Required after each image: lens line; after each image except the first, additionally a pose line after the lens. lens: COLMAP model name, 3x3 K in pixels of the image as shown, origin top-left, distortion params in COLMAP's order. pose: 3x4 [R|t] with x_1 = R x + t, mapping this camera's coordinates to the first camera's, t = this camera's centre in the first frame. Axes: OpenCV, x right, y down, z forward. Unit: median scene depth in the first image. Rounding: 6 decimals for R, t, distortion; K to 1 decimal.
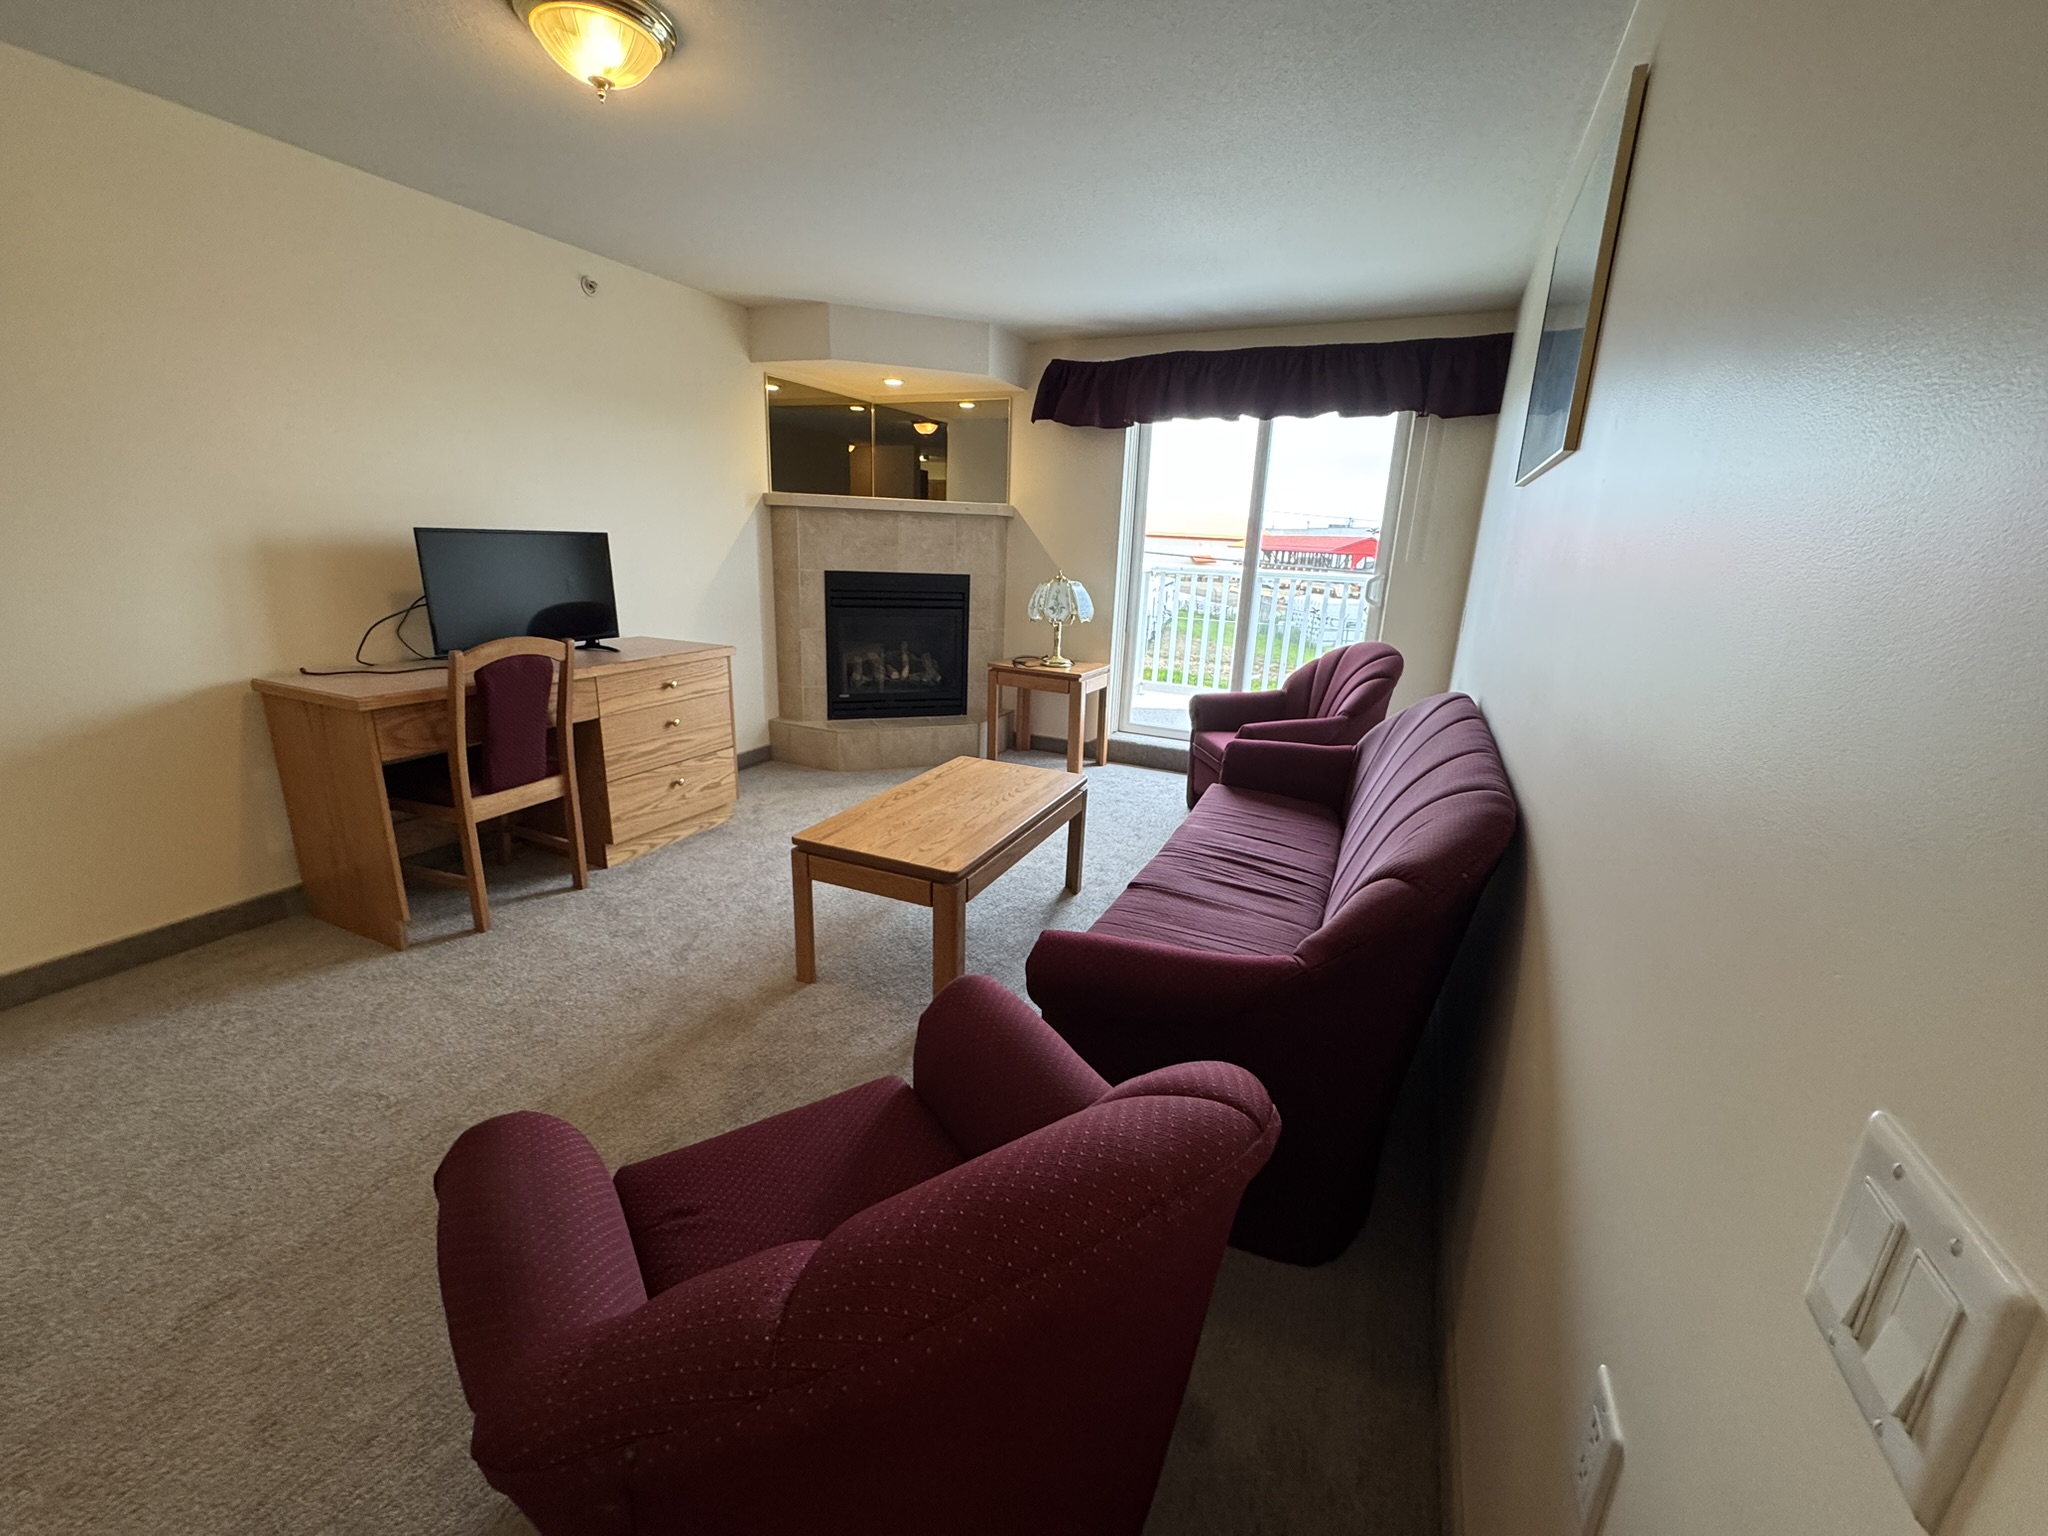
lens RADIAL K [[824.8, 0, 1024.0], [0, 824.8, 768.0], [0, 0, 1]] dist [0.002099, -0.000072]
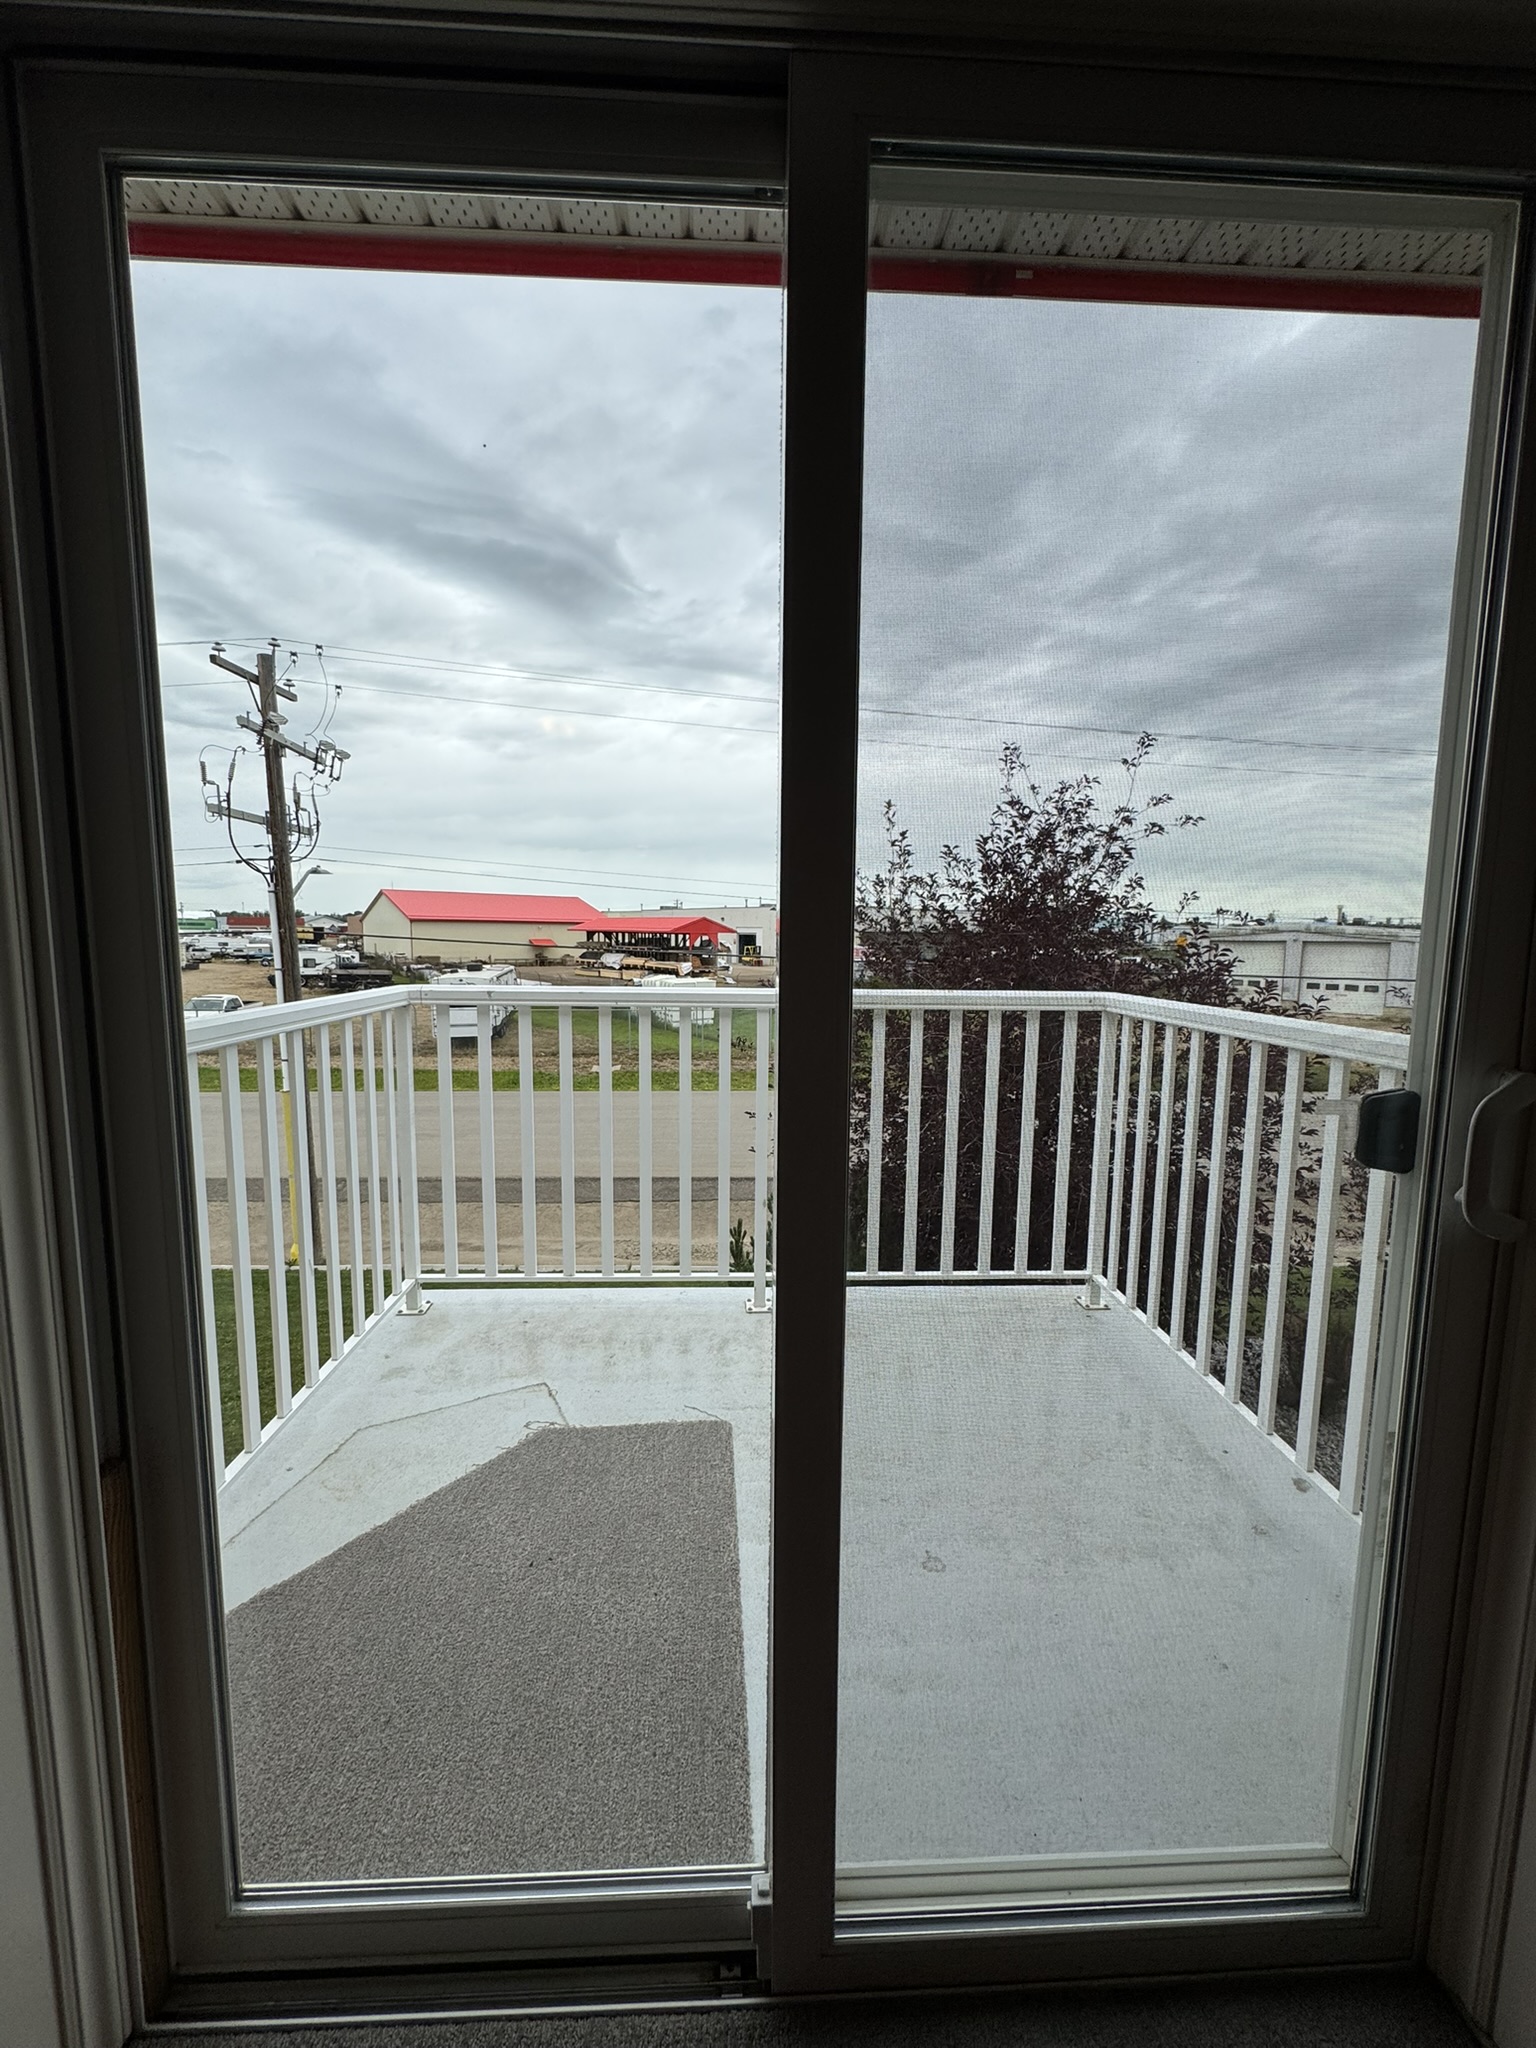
lens RADIAL K [[821.7, 0, 772.1], [0, 821.7, 1023.9], [0, 0, 1]] dist [-0.001044, -0.000297]
pose [[0.882892, -0.080911, 0.462552, 0.181009], [0.147551, 0.982952, -0.109696, -0.236195], [-0.445791, 0.165100, 0.879780, 0.850369]]
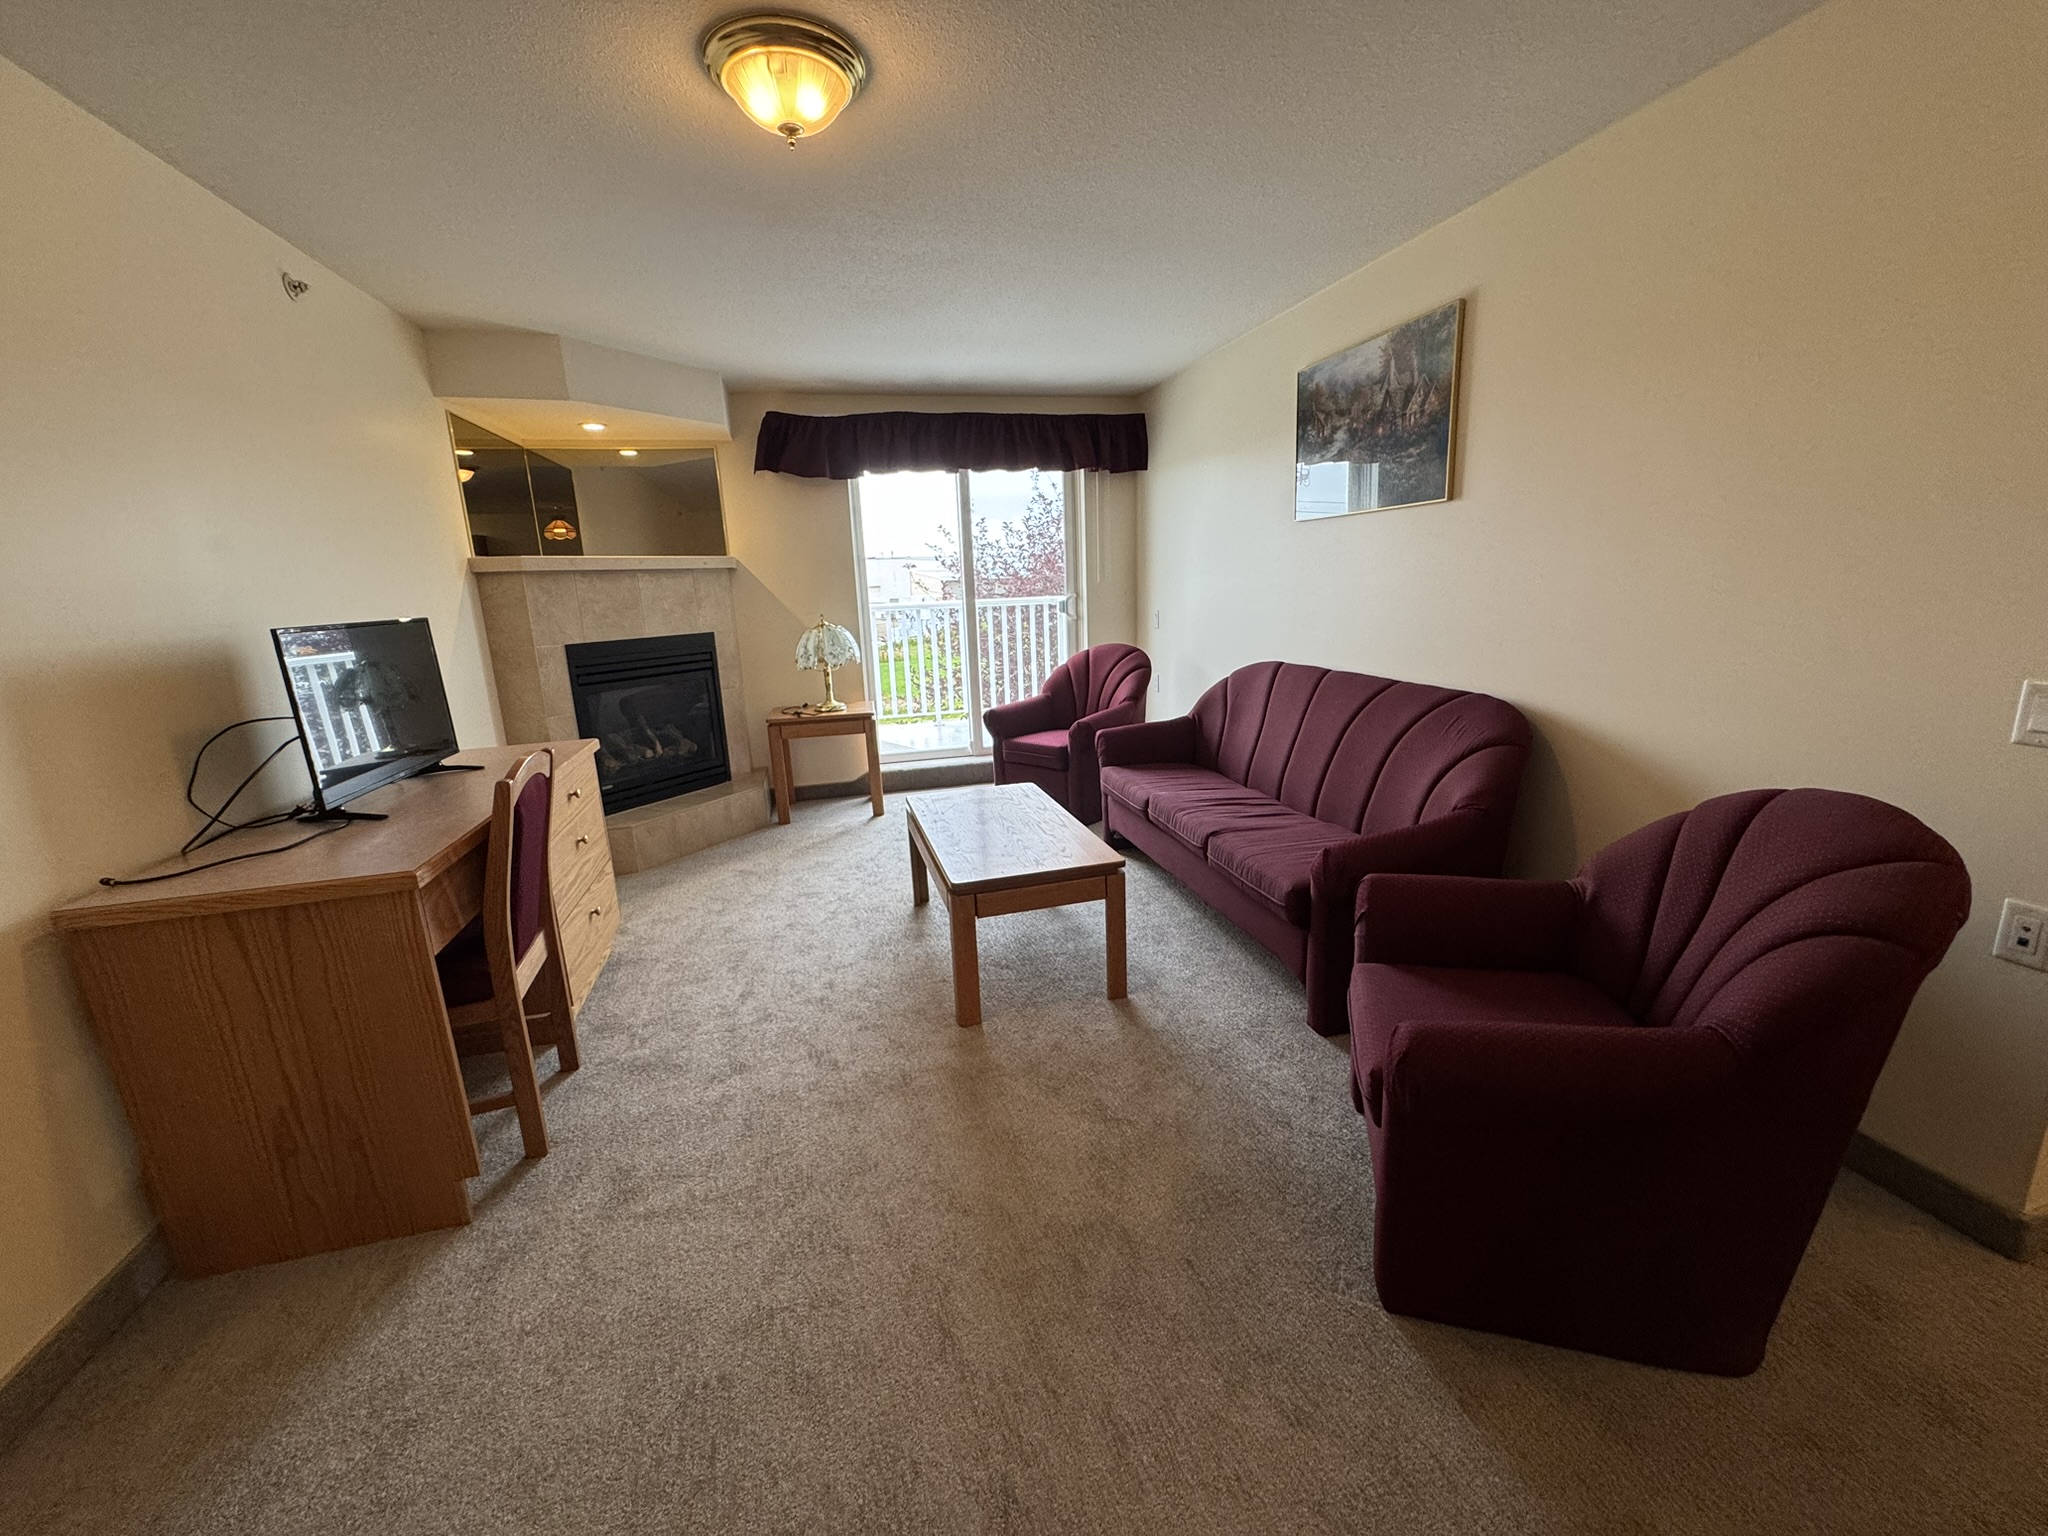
lens RADIAL K [[824.8, 0, 1024.0], [0, 824.8, 768.0], [0, 0, 1]] dist [0.002099, -0.000072]
pose [[0.765913, -0.210362, 0.607557, -0.423022], [0.239340, 0.970332, 0.034247, -0.035375], [-0.596736, 0.119183, 0.793538, 0.071589]]
